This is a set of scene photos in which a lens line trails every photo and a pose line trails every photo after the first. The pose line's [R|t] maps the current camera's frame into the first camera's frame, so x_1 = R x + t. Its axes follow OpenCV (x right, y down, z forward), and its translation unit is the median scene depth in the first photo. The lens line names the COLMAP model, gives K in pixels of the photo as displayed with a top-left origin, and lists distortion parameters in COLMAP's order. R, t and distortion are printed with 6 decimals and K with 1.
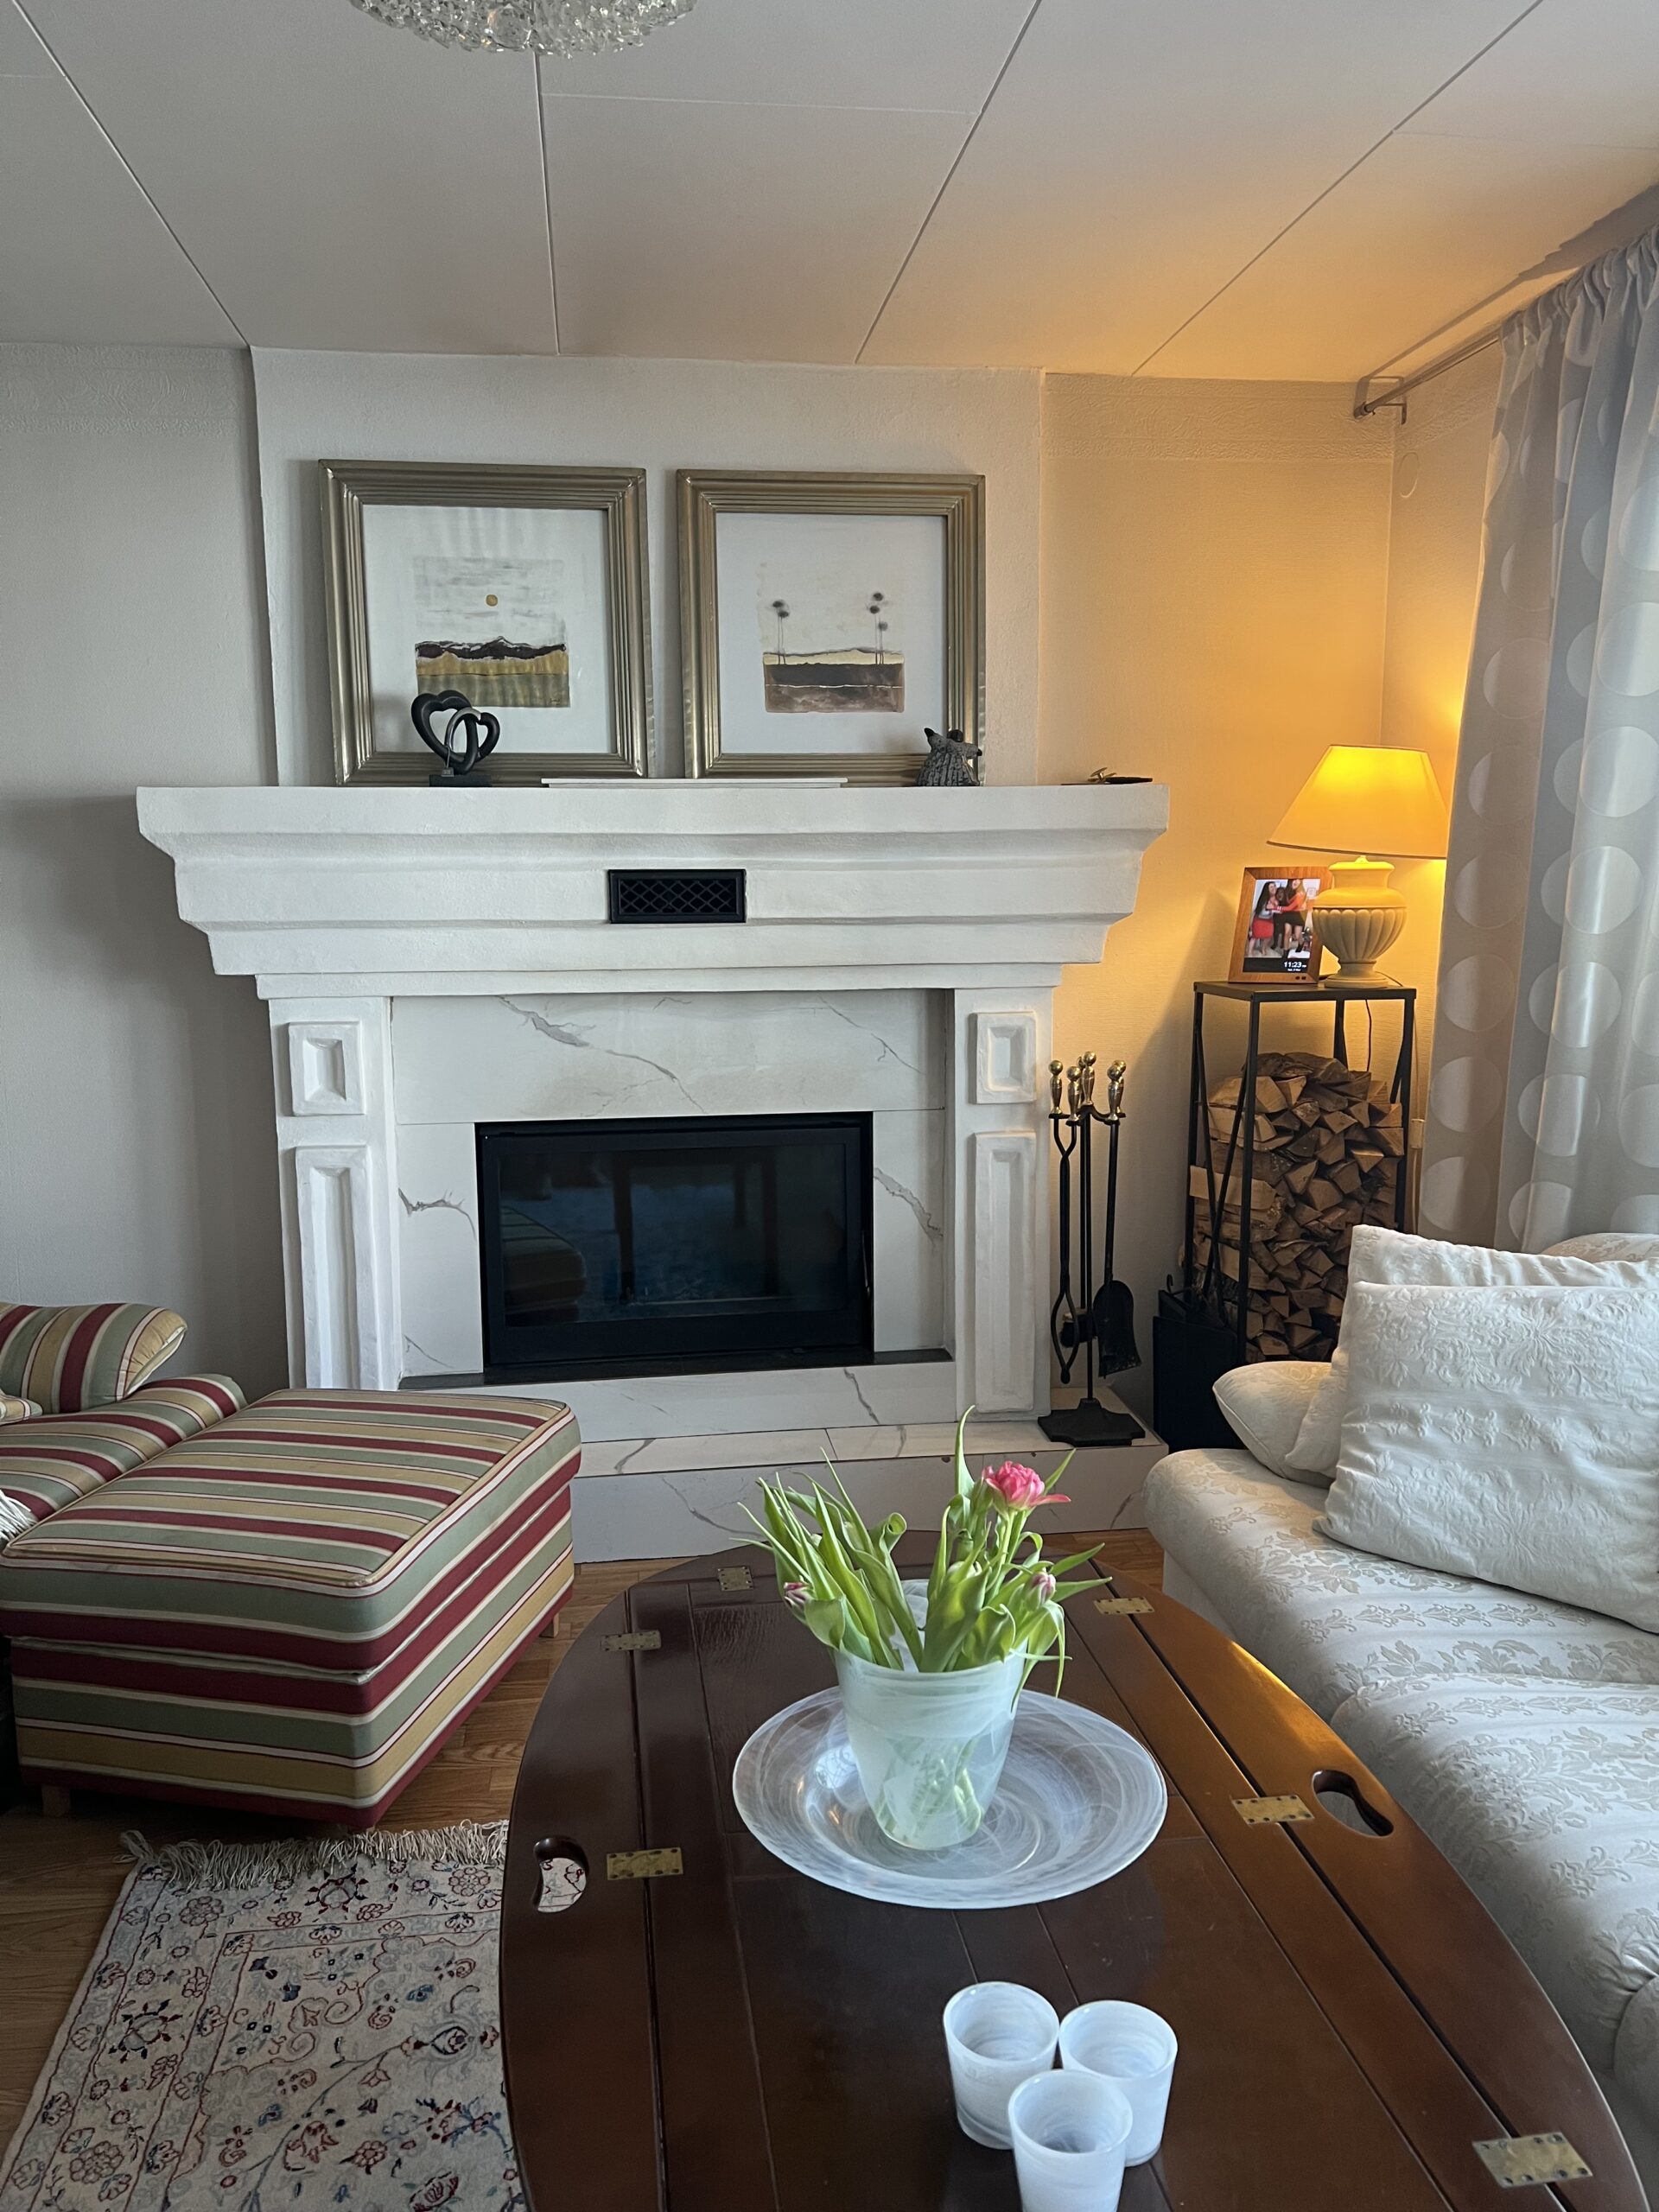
lens RADIAL K [[1671.1, 0, 829.5], [0, 1671.1, 1106.0], [0, 0, 1]] dist [0.103397, -0.153050]
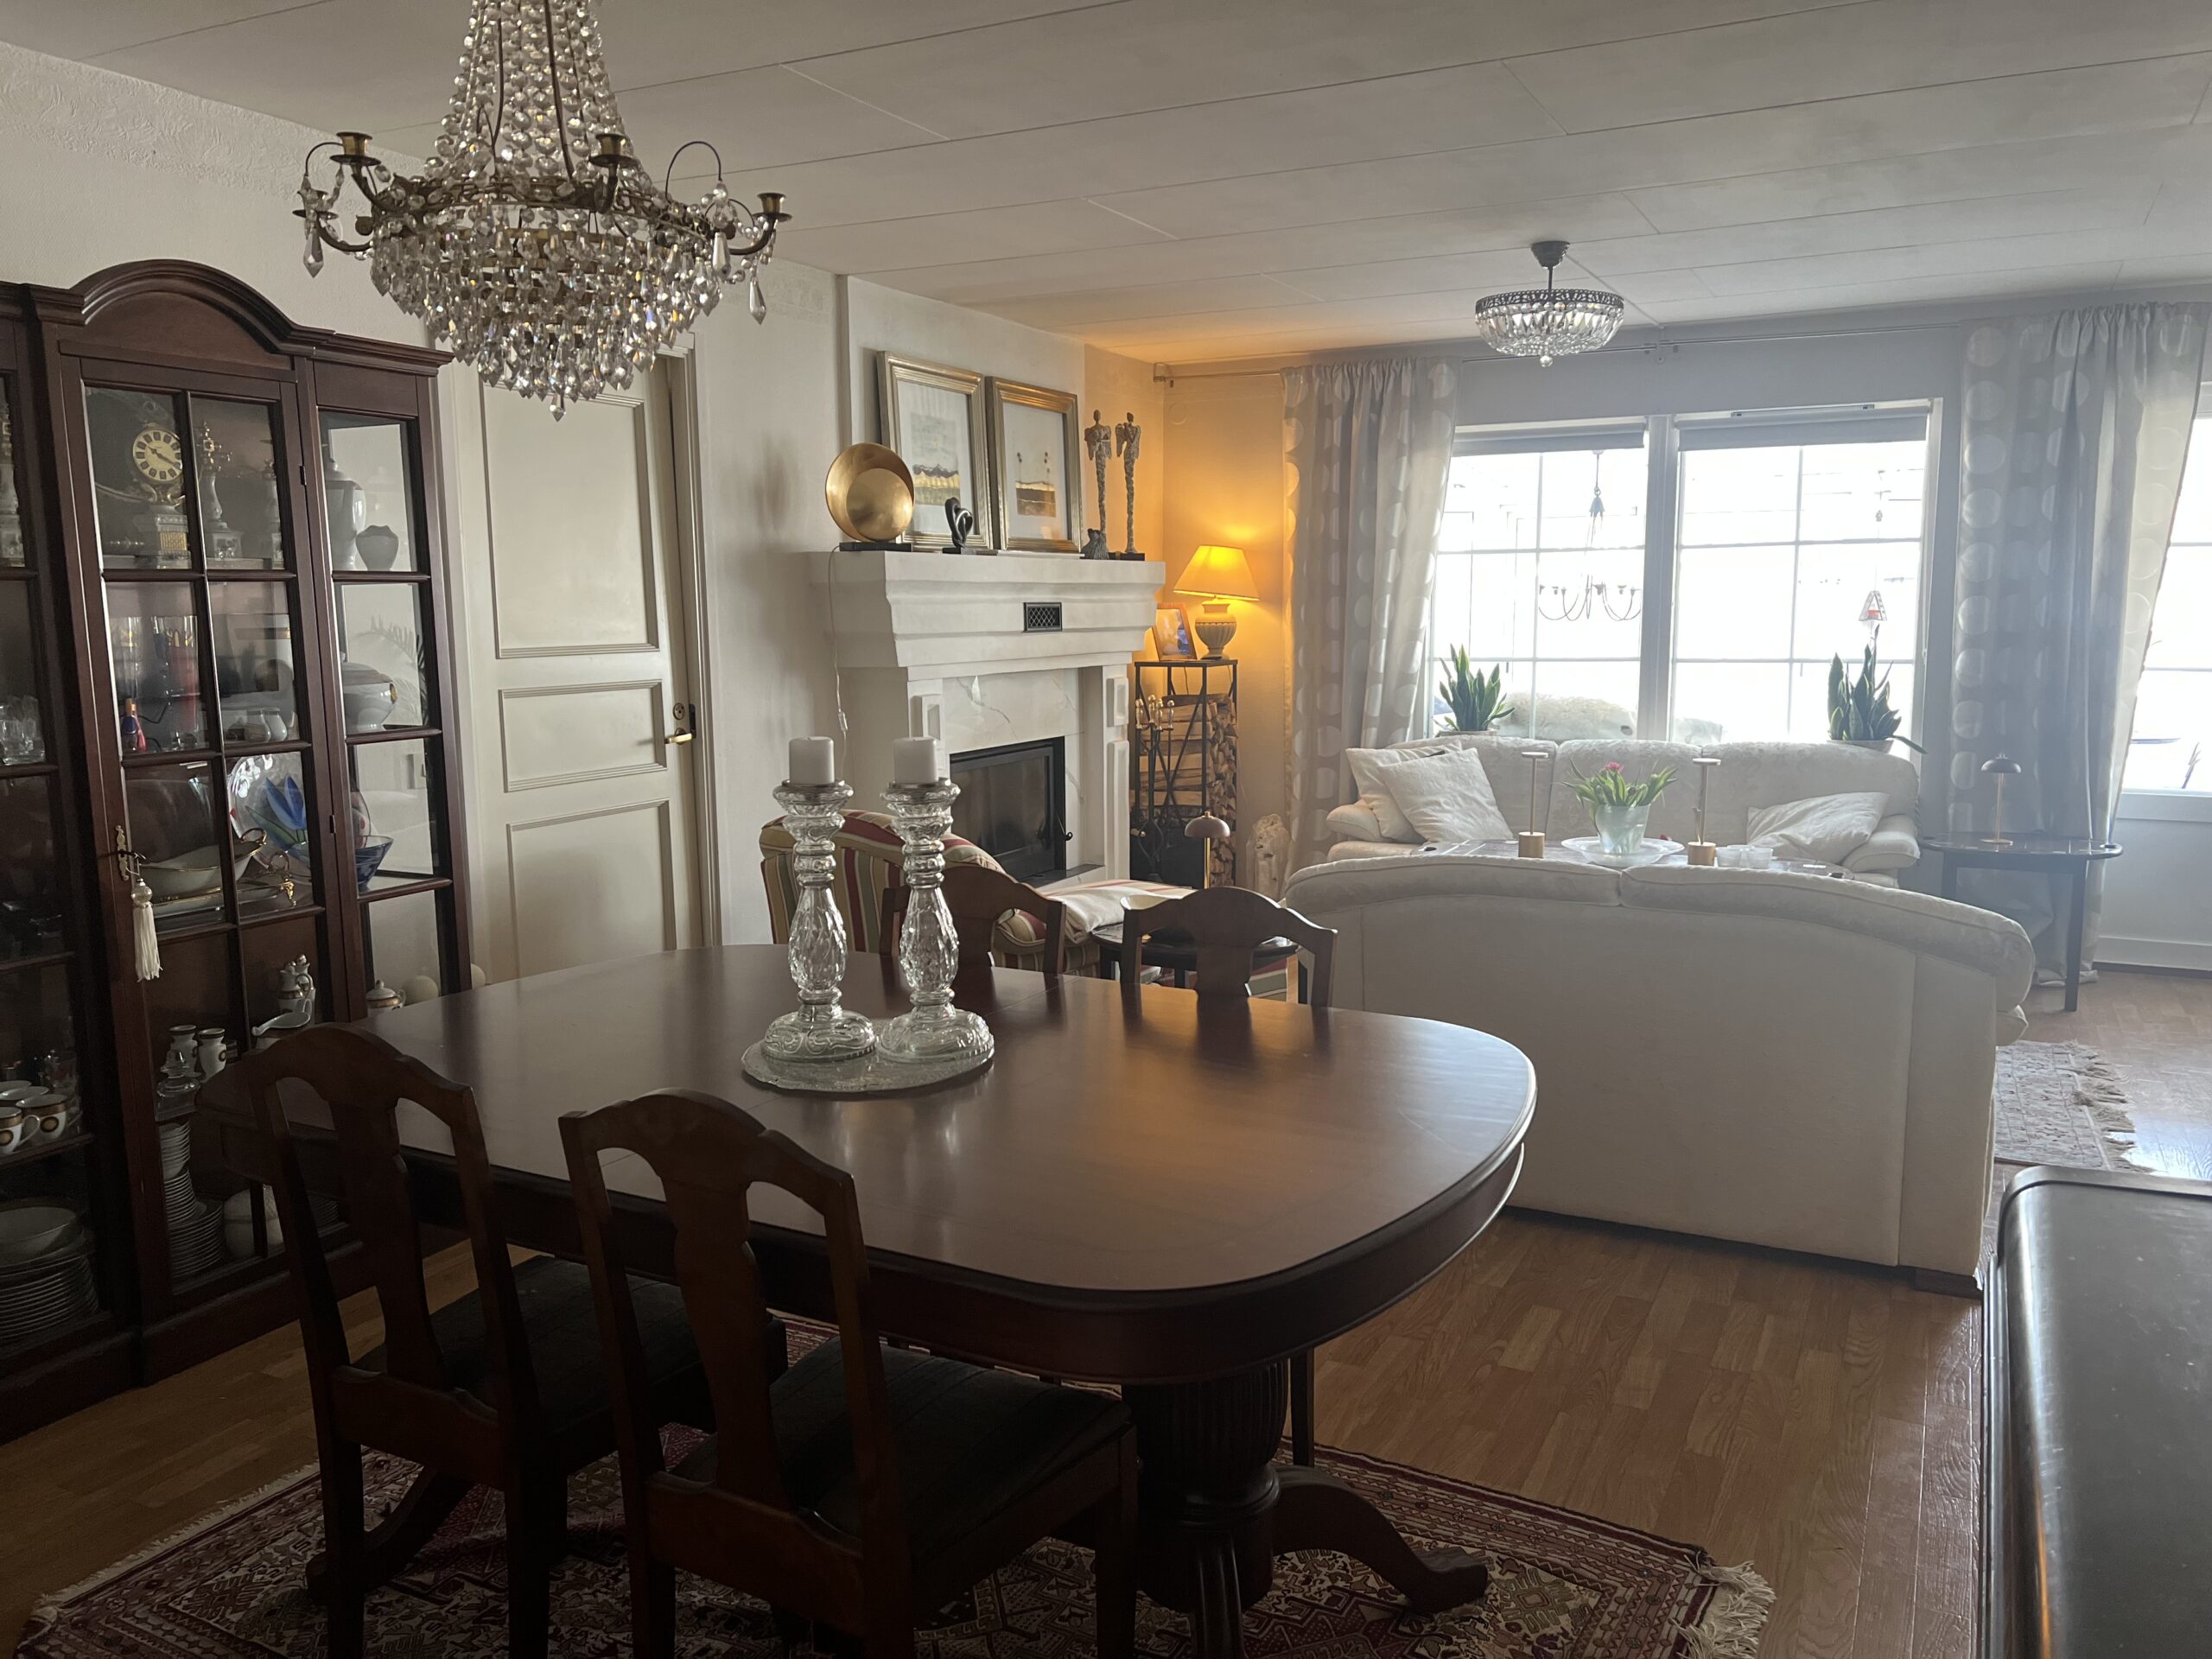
lens RADIAL K [[1662.2, 0, 1103.5], [0, 1662.2, 842.9], [0, 0, 1]] dist [0.088613, -0.141399]
pose [[0.565010, -0.114649, 0.817080, -1.517849], [0.116953, 0.991428, 0.058240, 0.019093], [-0.816753, 0.062654, 0.573575, -0.068750]]
